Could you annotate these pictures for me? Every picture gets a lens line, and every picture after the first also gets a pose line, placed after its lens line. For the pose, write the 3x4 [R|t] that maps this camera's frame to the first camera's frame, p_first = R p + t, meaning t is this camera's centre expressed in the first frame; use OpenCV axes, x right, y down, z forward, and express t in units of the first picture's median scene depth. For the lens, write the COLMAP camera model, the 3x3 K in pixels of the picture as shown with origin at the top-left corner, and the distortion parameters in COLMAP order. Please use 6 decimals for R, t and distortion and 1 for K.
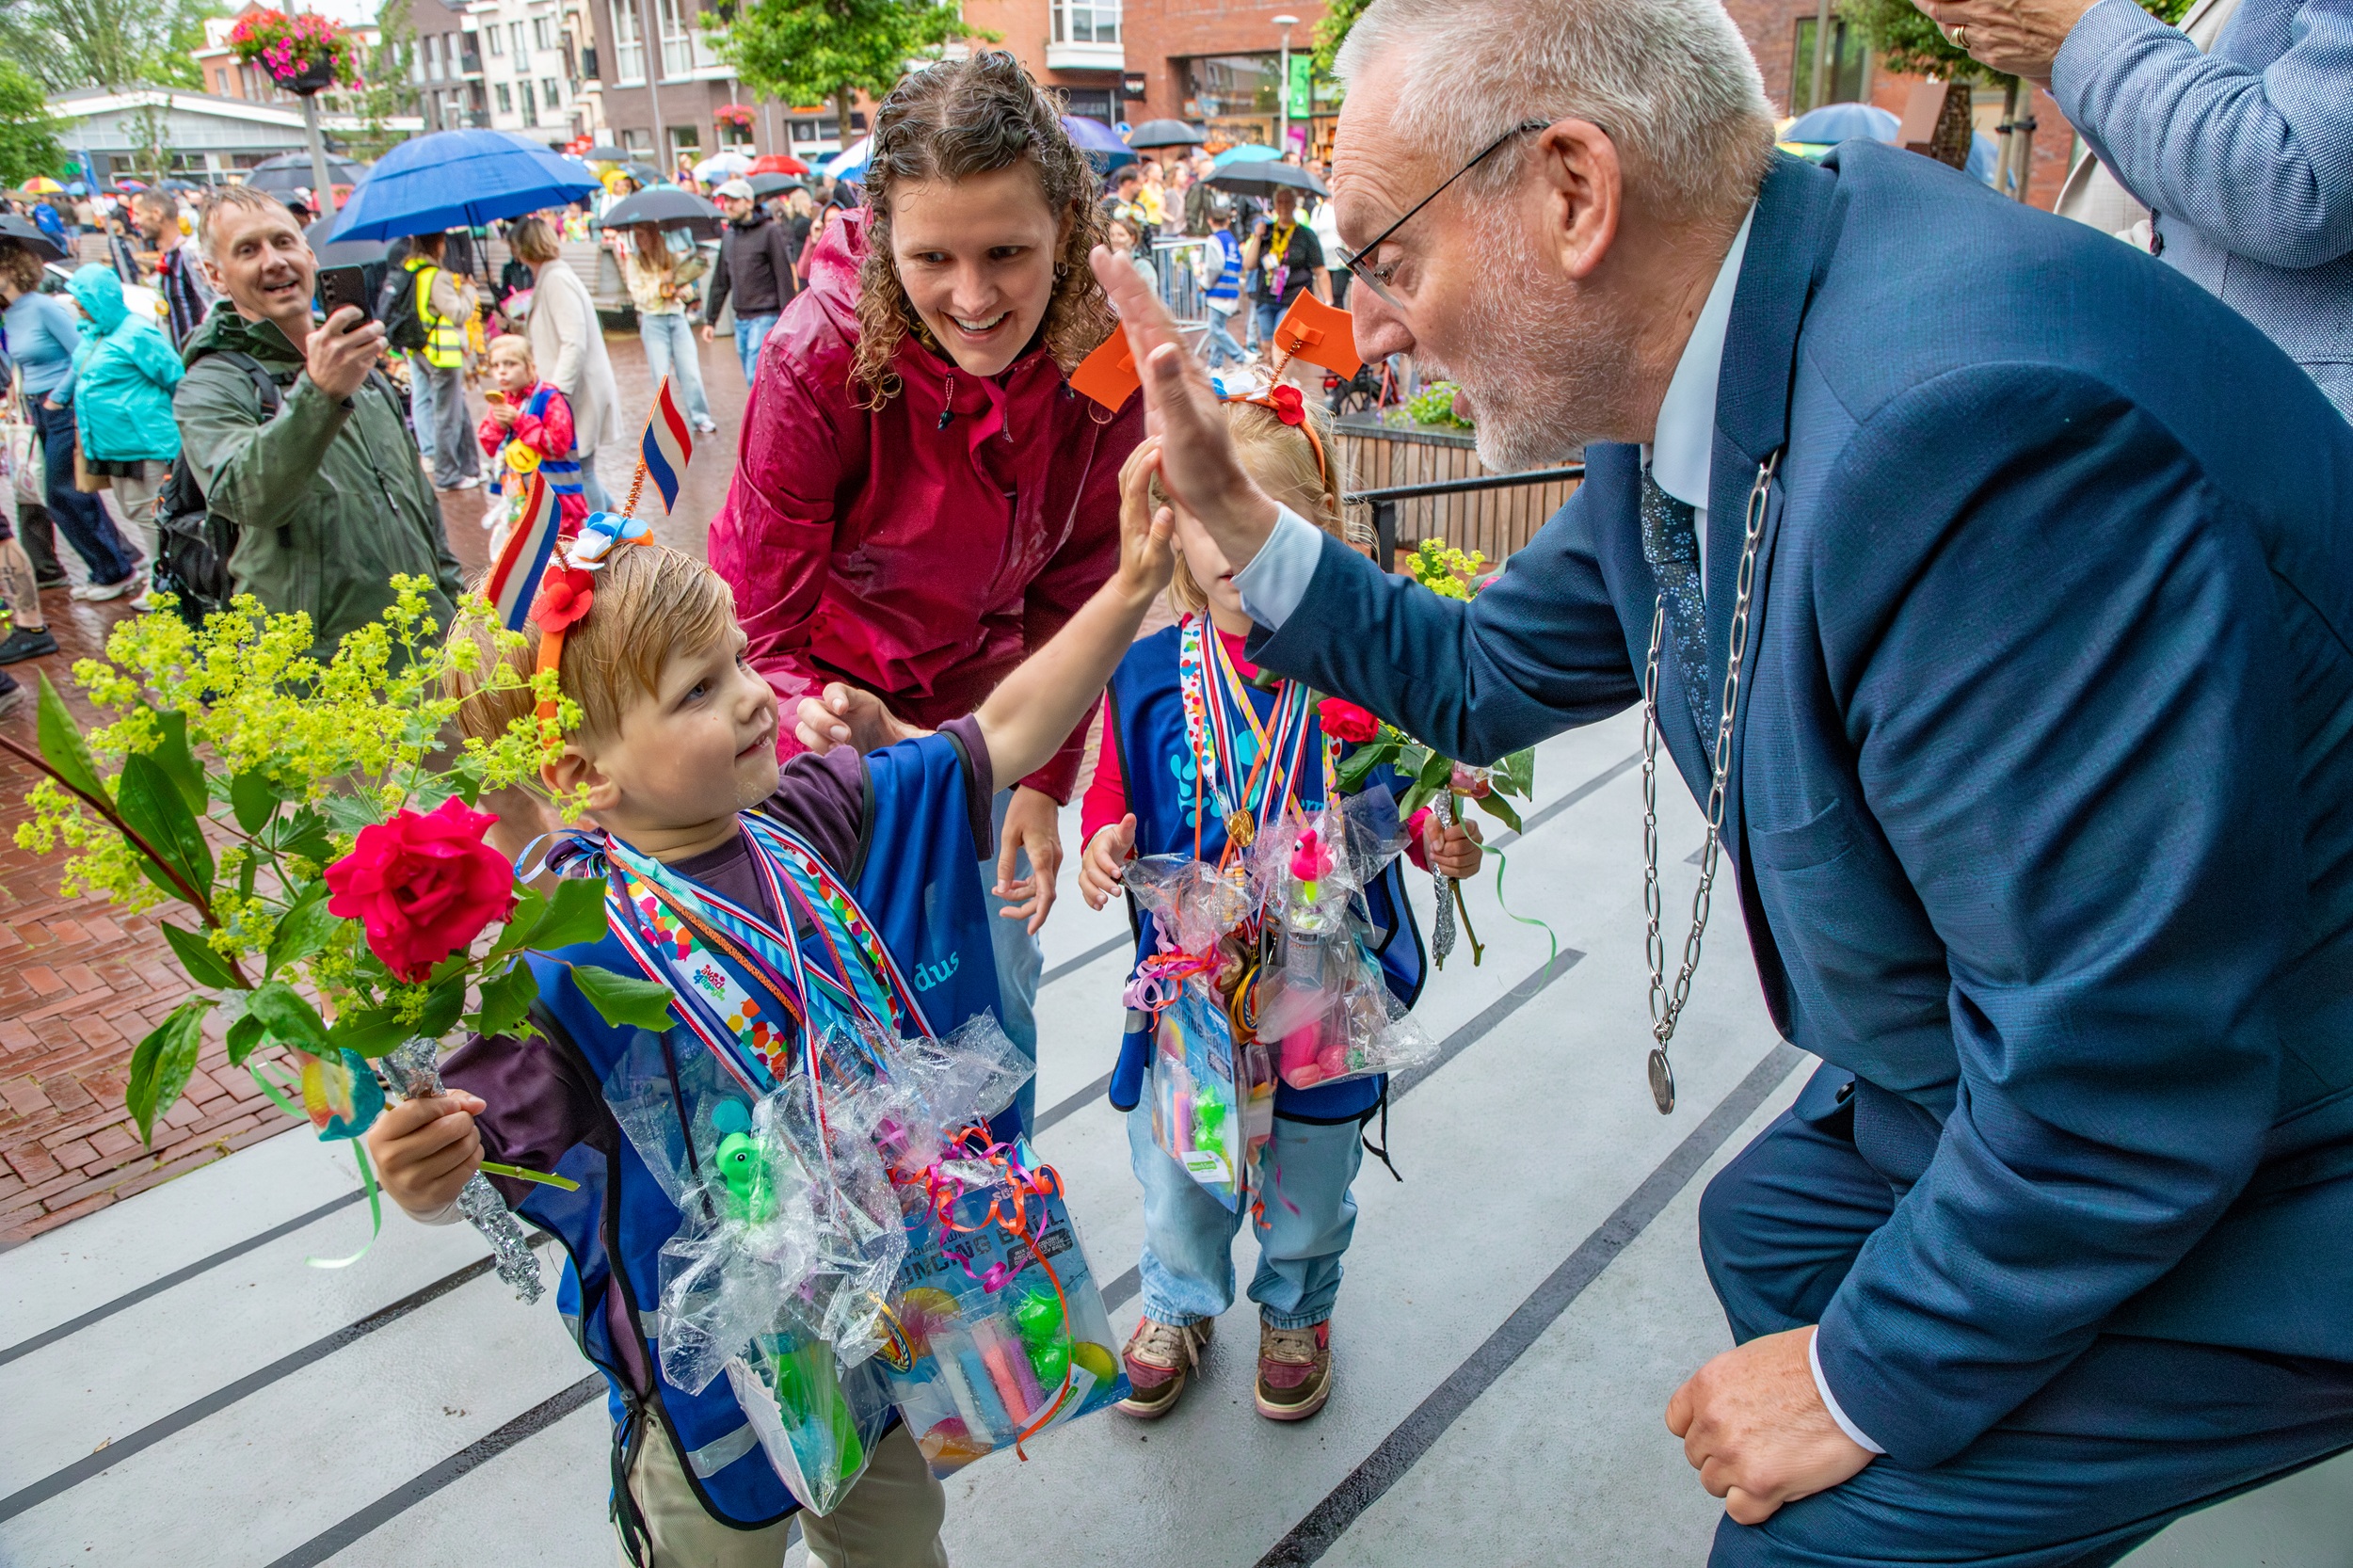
lens RADIAL K [[1635.9, 0, 1176.5], [0, 1635.9, 784.0], [0, 0, 1]] dist [-0.058337, 0.041315]
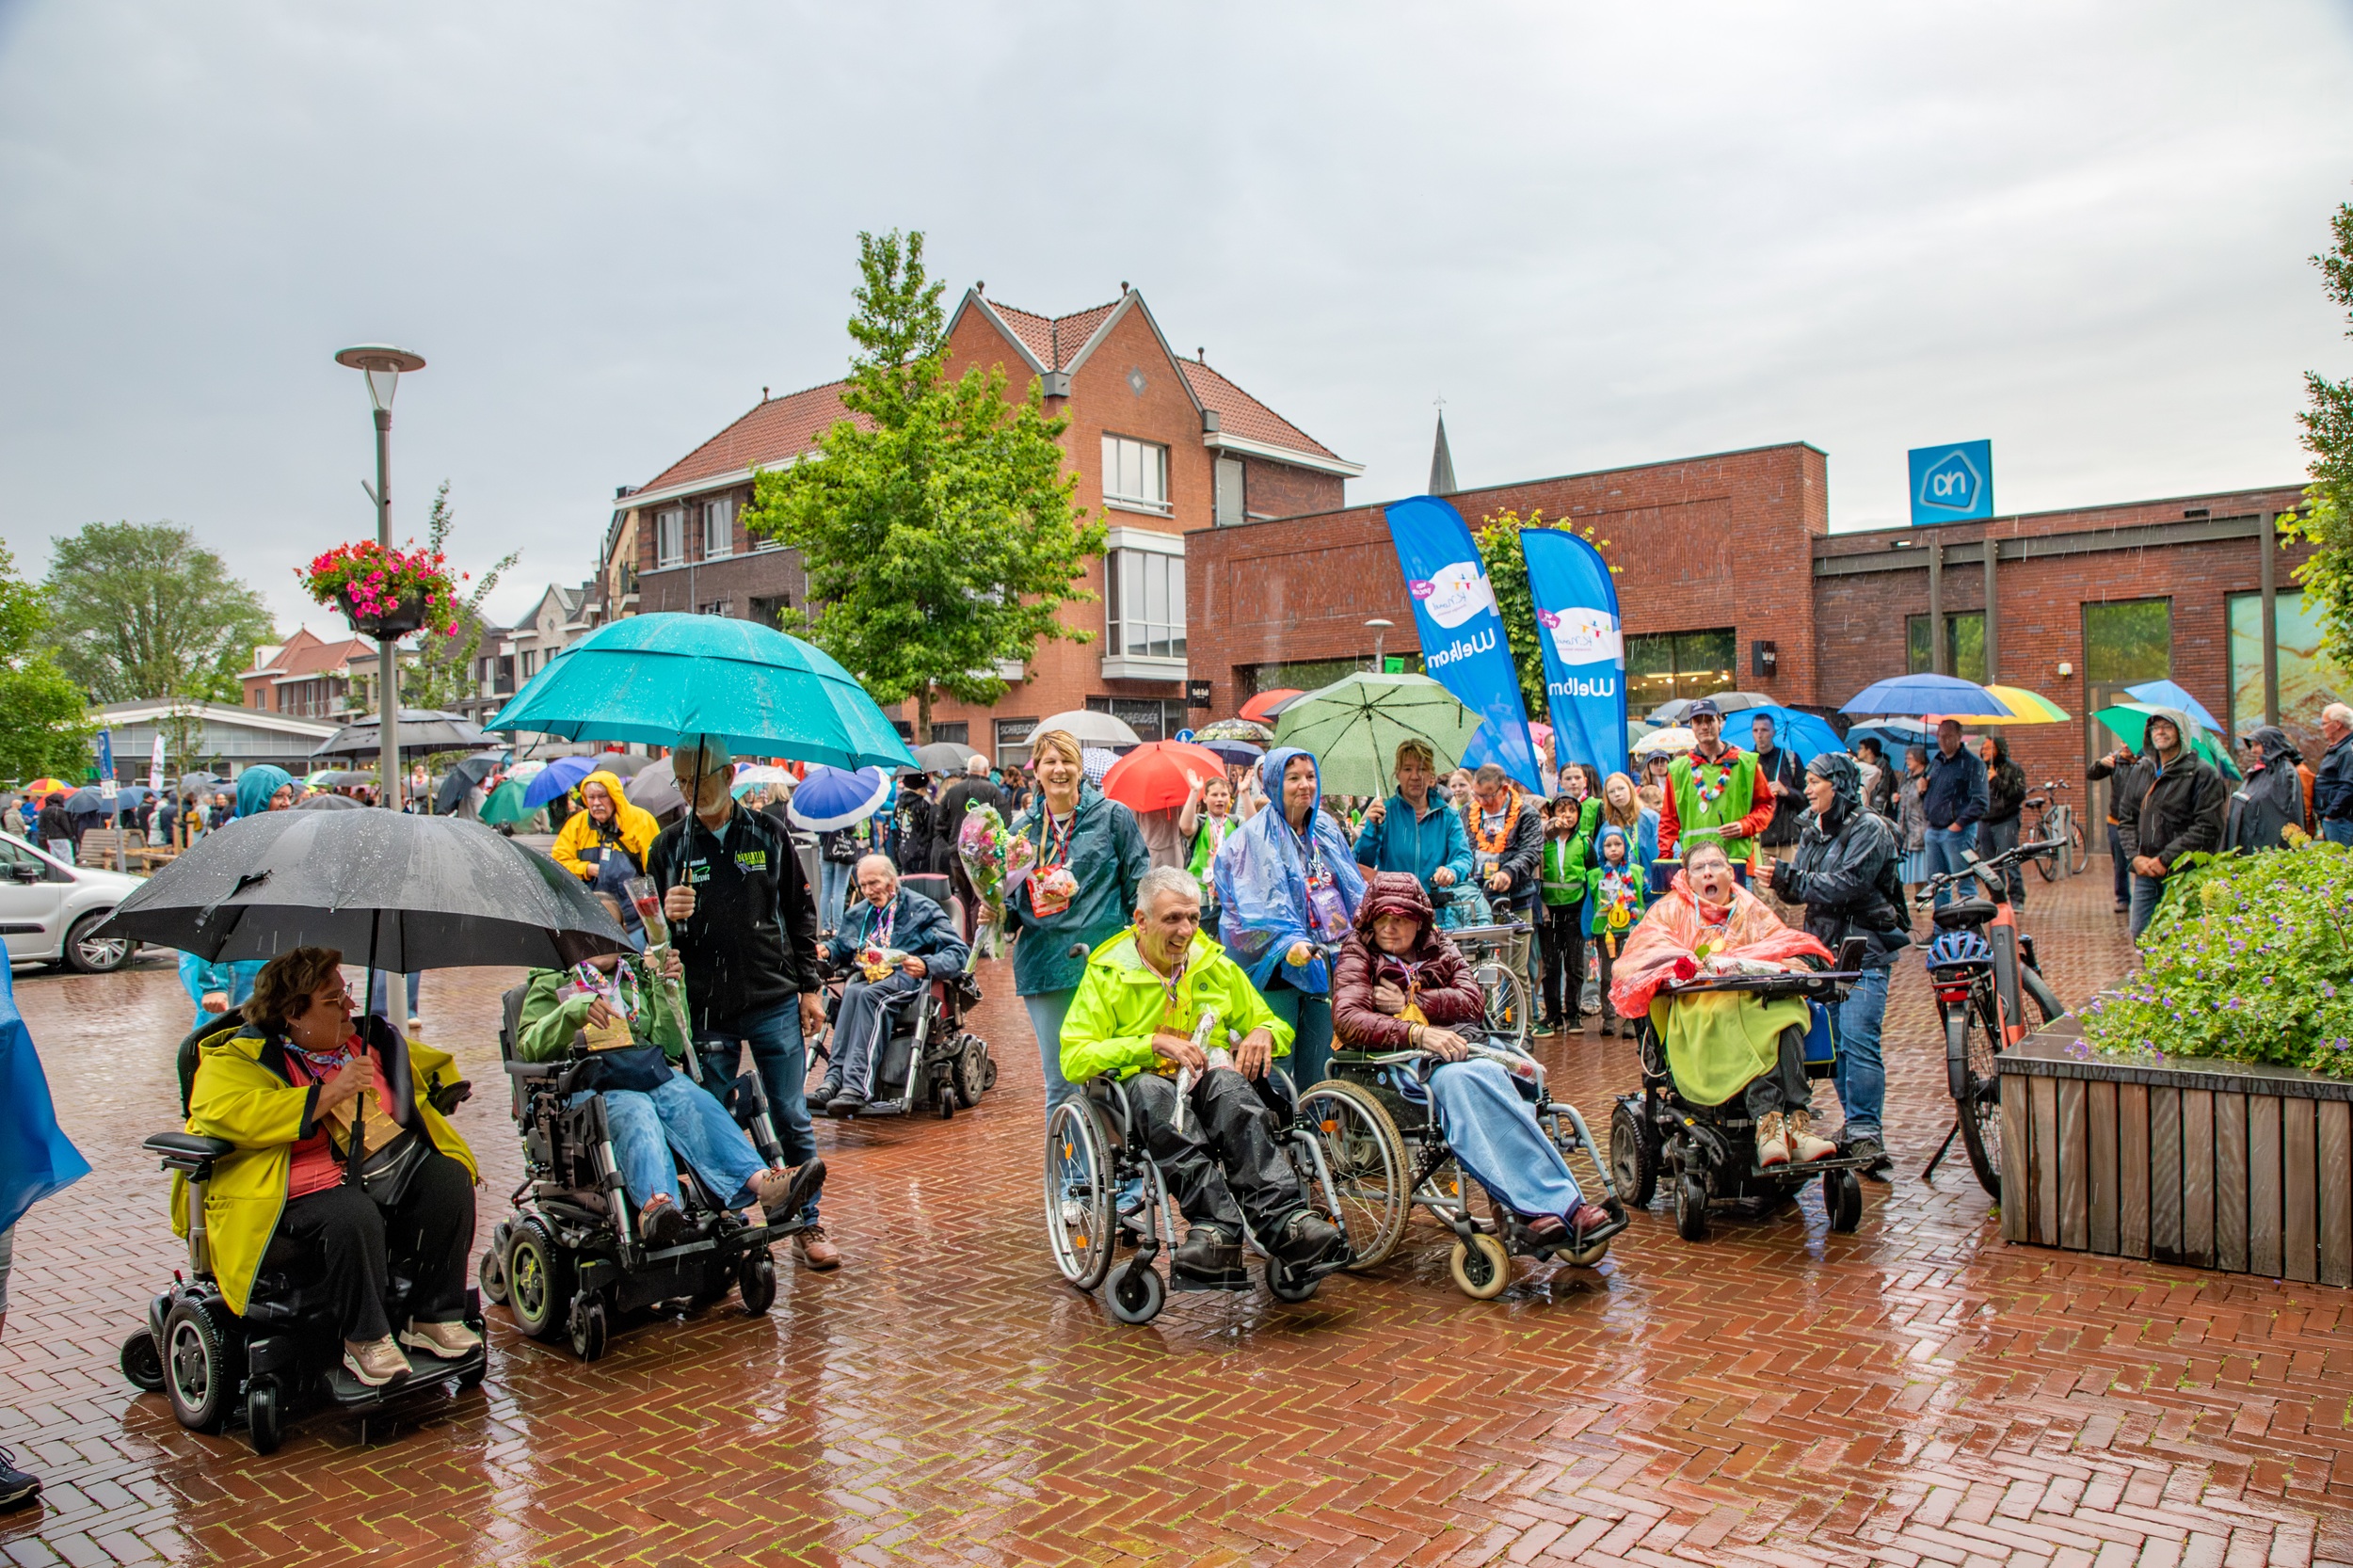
lens RADIAL K [[1635.9, 0, 1176.5], [0, 1635.9, 784.0], [0, 0, 1]] dist [-0.058337, 0.041315]
pose [[0.999826, -0.000296, 0.018642, -0.052932], [0.006957, 0.933596, -0.358259, -0.022191], [-0.017298, 0.358327, 0.933436, 0.085787]]
